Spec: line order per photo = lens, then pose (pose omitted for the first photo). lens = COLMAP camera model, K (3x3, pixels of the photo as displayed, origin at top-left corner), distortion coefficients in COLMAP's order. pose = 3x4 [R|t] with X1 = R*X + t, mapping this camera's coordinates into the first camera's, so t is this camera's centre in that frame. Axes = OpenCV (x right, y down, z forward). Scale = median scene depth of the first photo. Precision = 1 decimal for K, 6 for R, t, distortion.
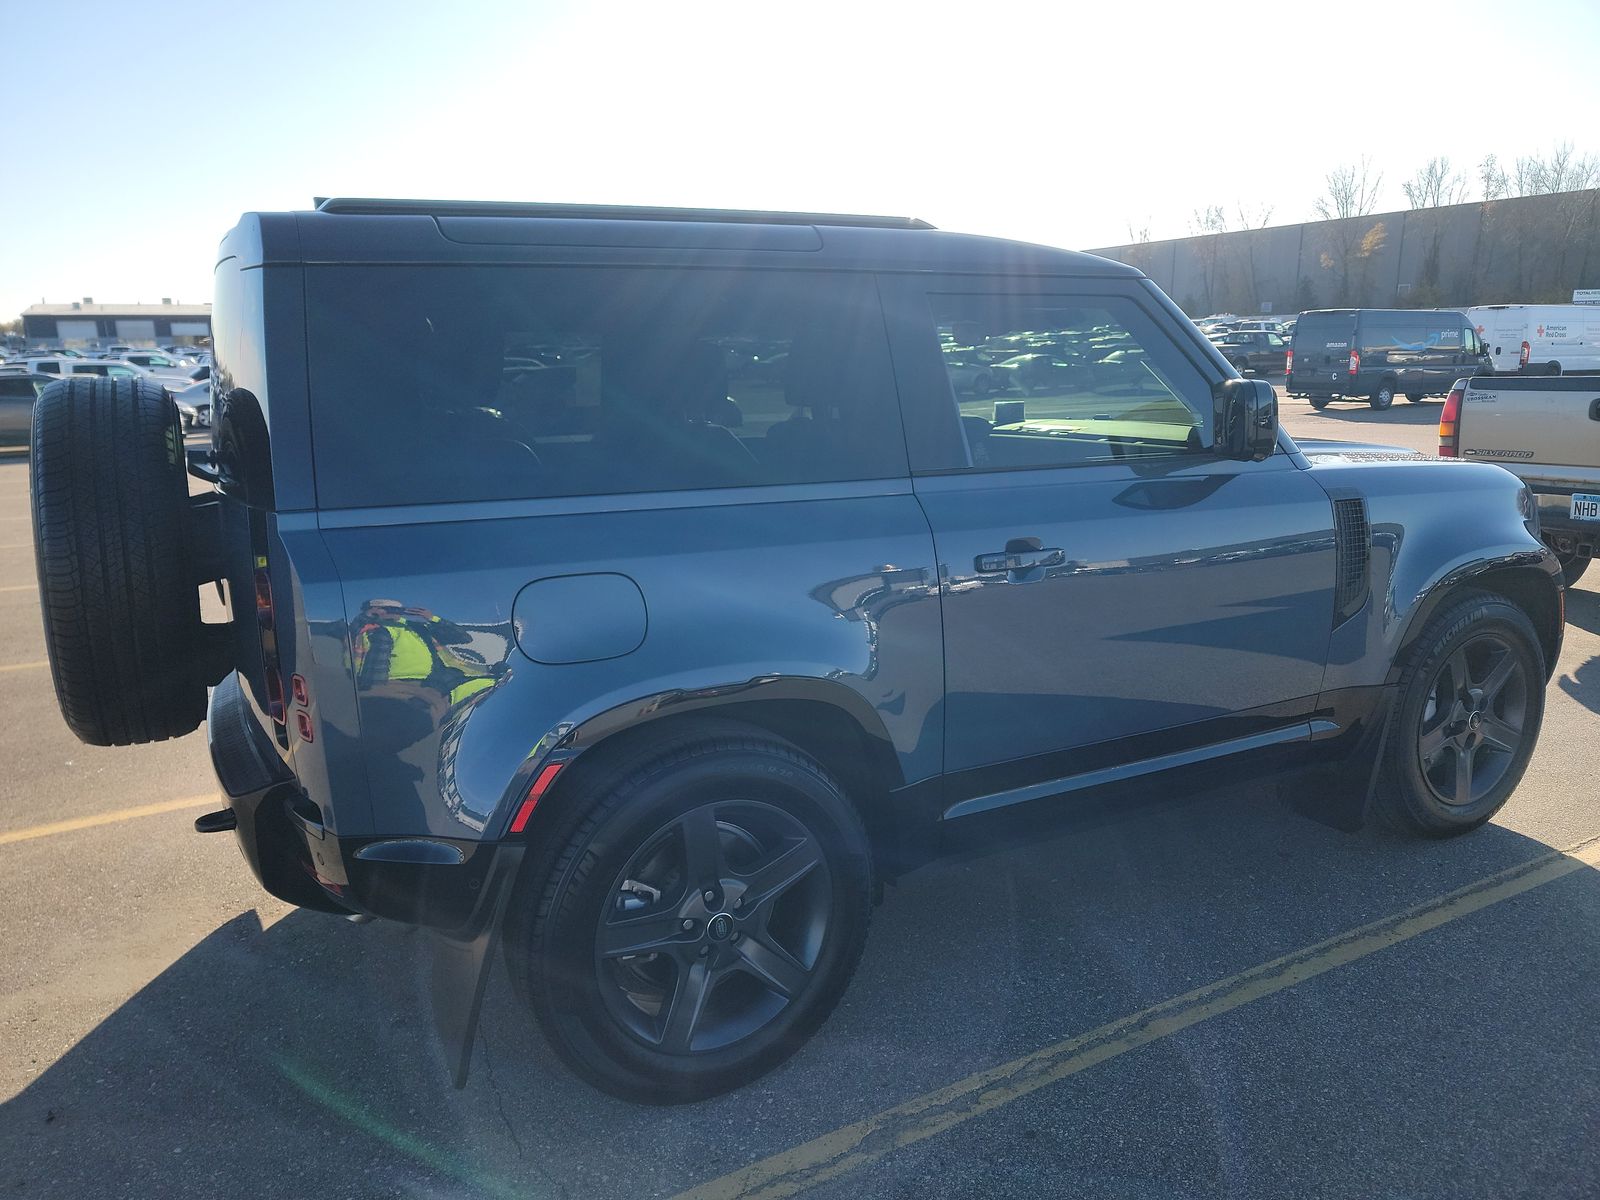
lens RADIAL K [[1120.4, 0, 800.6], [0, 1120.4, 599.6], [0, 0, 1]] dist [0.026773, -0.016114]
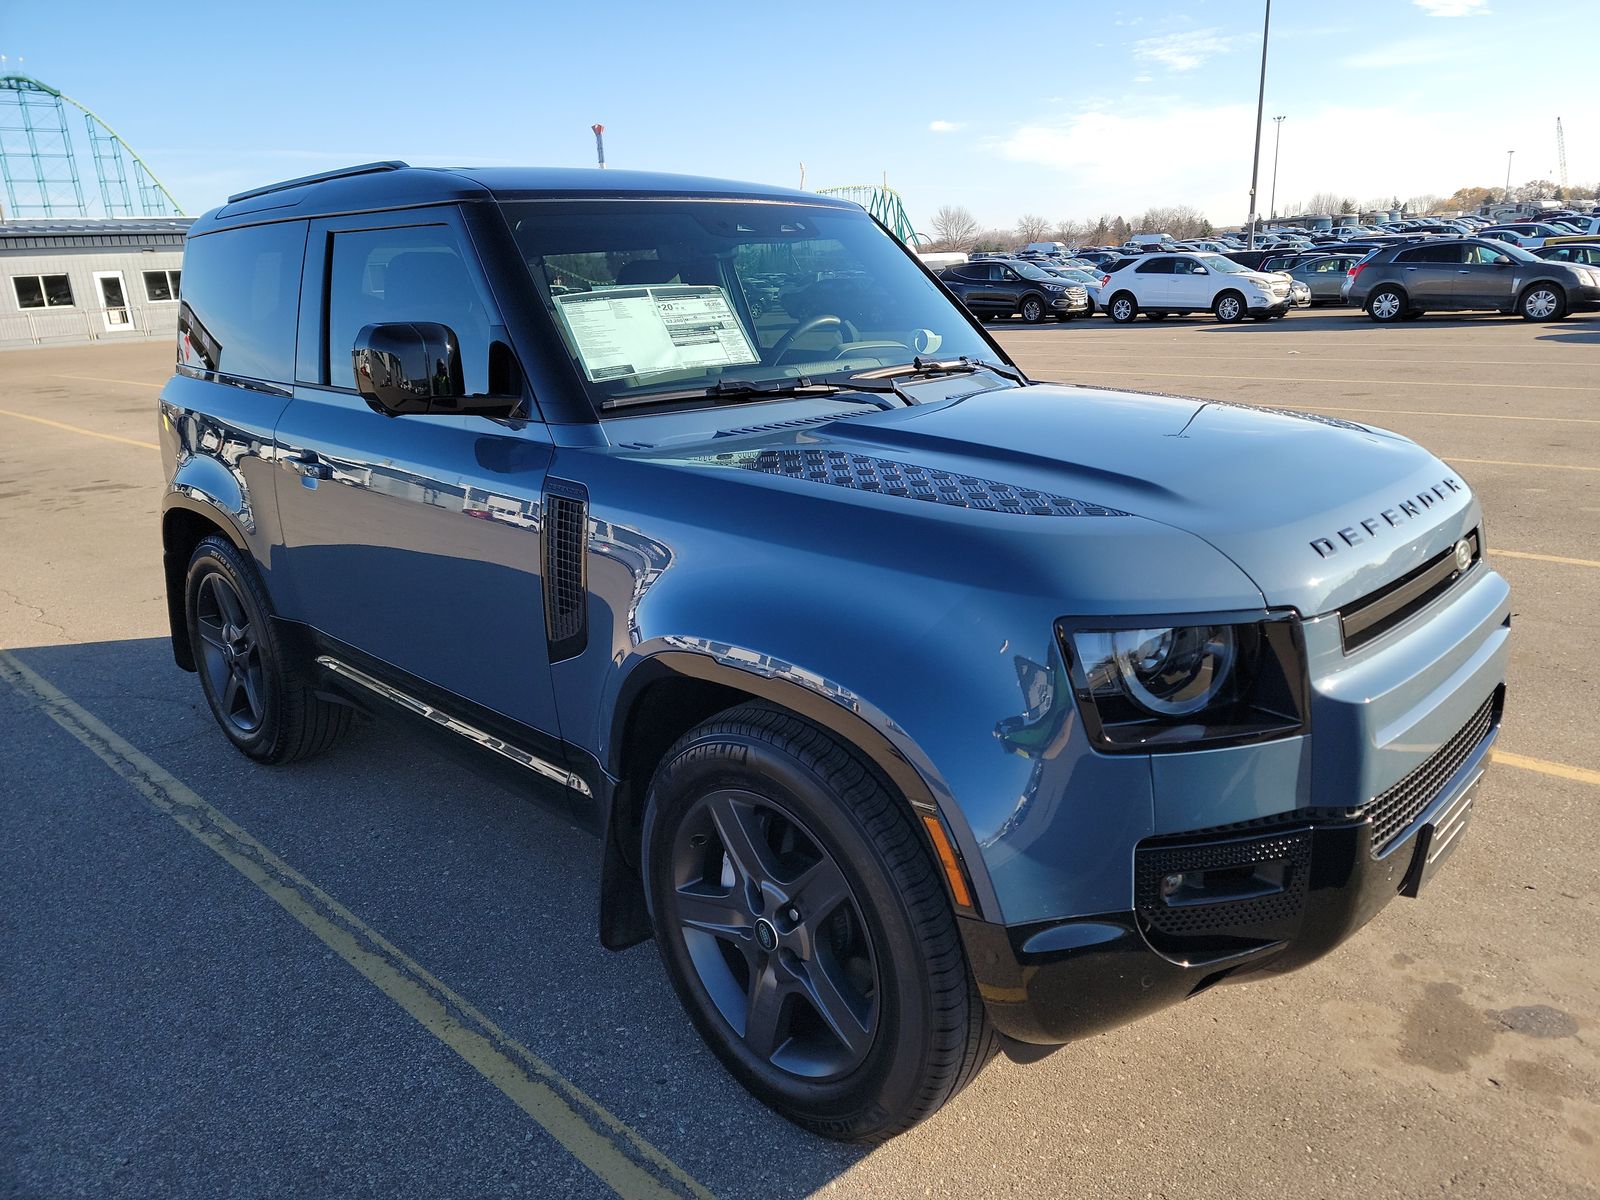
lens RADIAL K [[1120.4, 0, 800.9], [0, 1120.4, 597.4], [0, 0, 1]] dist [0.026773, -0.016114]
pose [[0.310243, 0.281512, -0.908020, 1.255686], [-0.156960, 0.957209, 0.243133, -0.232555], [0.937610, 0.067093, 0.341153, 0.948335]]
